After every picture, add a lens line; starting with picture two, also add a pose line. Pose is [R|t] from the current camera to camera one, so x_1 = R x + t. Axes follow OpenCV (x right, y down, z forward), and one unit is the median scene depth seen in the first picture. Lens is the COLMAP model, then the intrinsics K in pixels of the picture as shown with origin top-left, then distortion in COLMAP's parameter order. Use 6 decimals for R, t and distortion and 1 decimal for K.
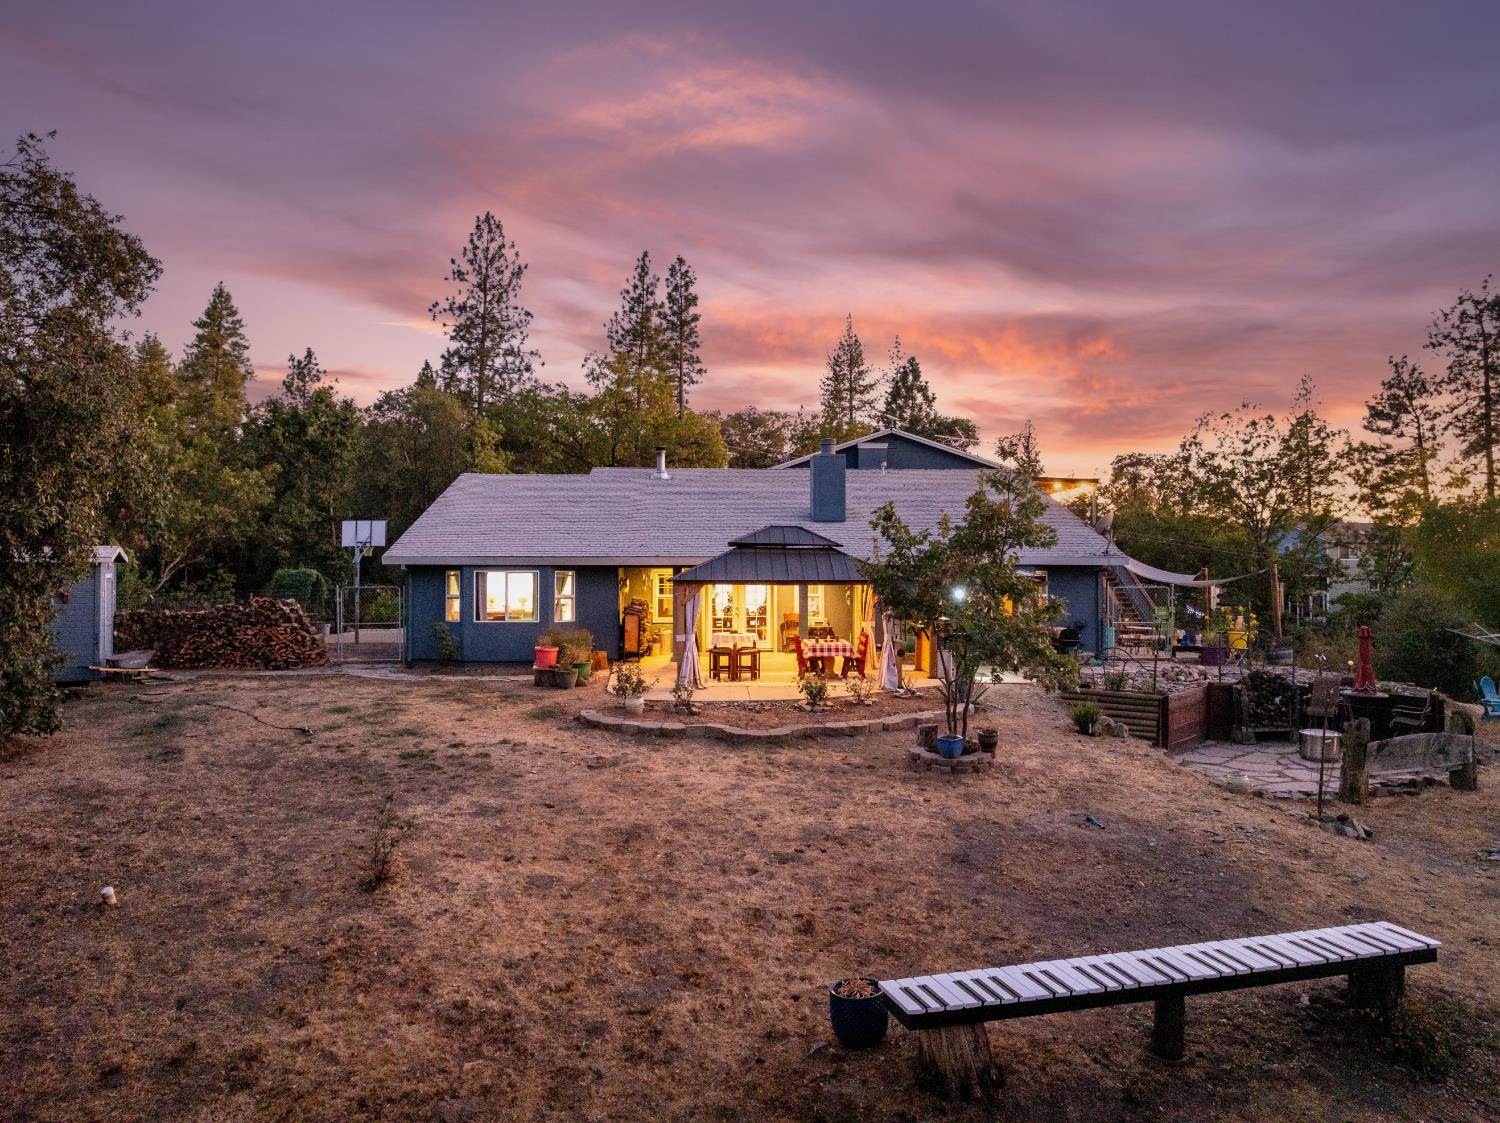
lens RADIAL K [[1033.8, 0, 750.0], [0, 1033.8, 561.5], [0, 0, 1]] dist [-0.000002, 0.000755]
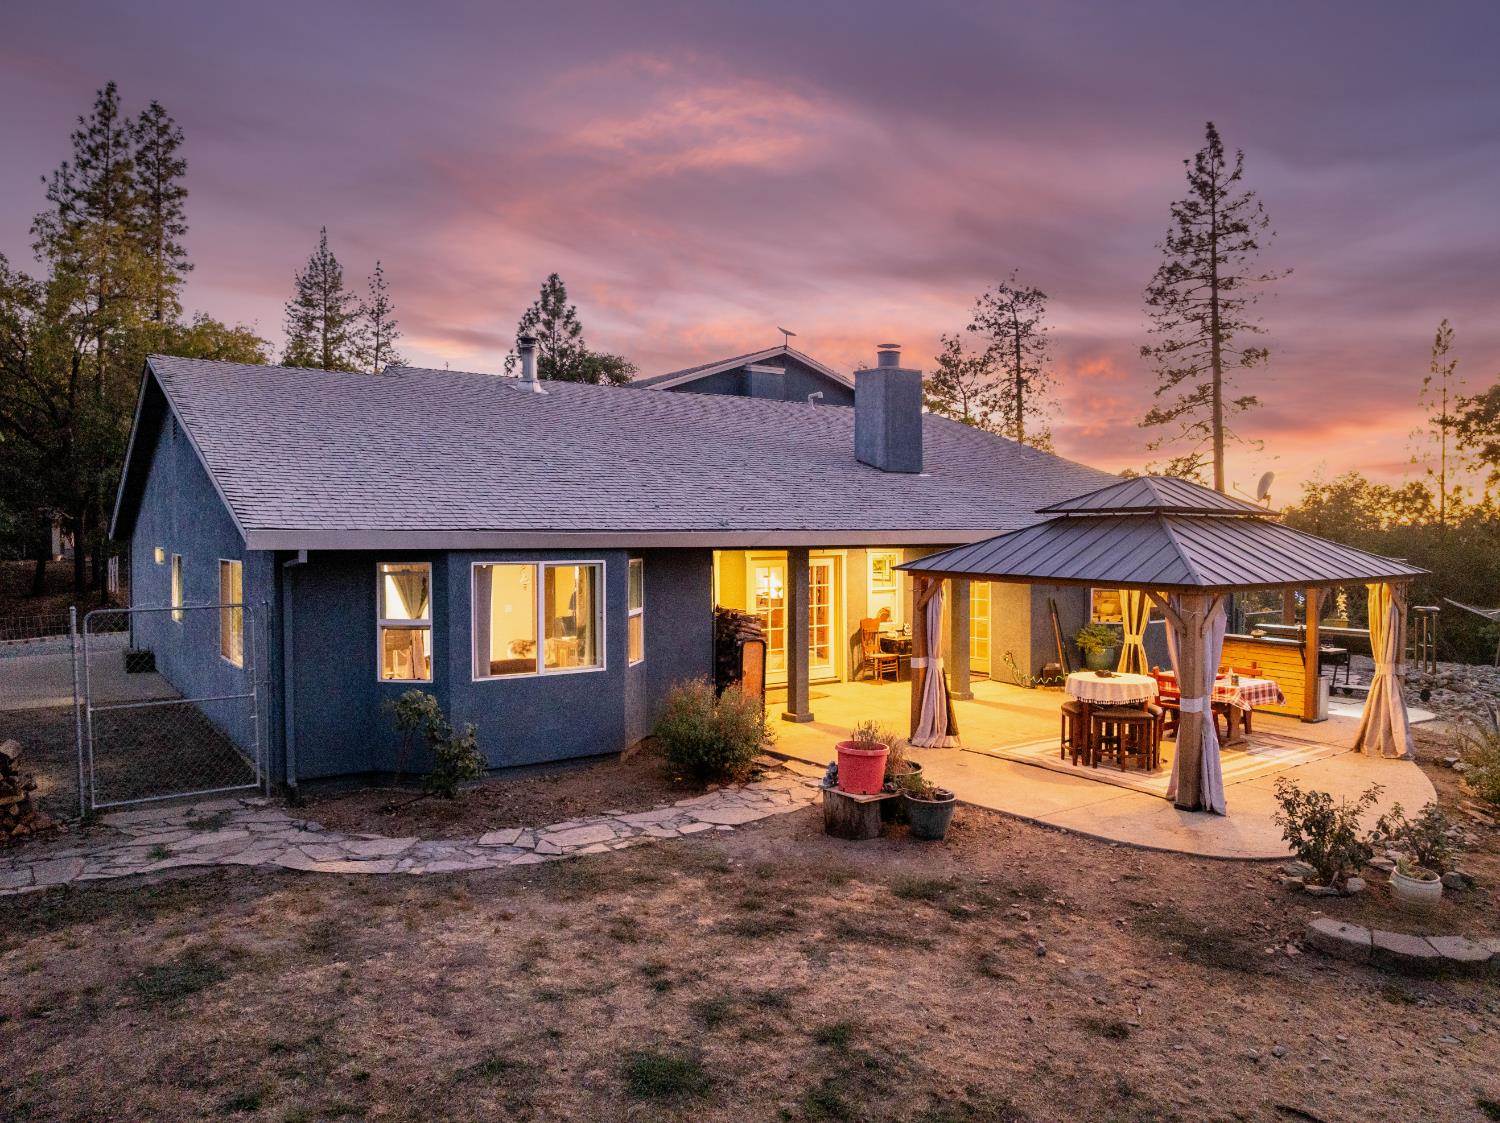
lens RADIAL K [[1033.8, 0, 750.0], [0, 1033.8, 561.5], [0, 0, 1]] dist [-0.000002, 0.000755]
pose [[0.849764, -0.017321, 0.526879, -0.114342], [-0.004276, 0.999201, 0.039746, -0.002741], [-0.527146, -0.036028, 0.849011, 0.165333]]
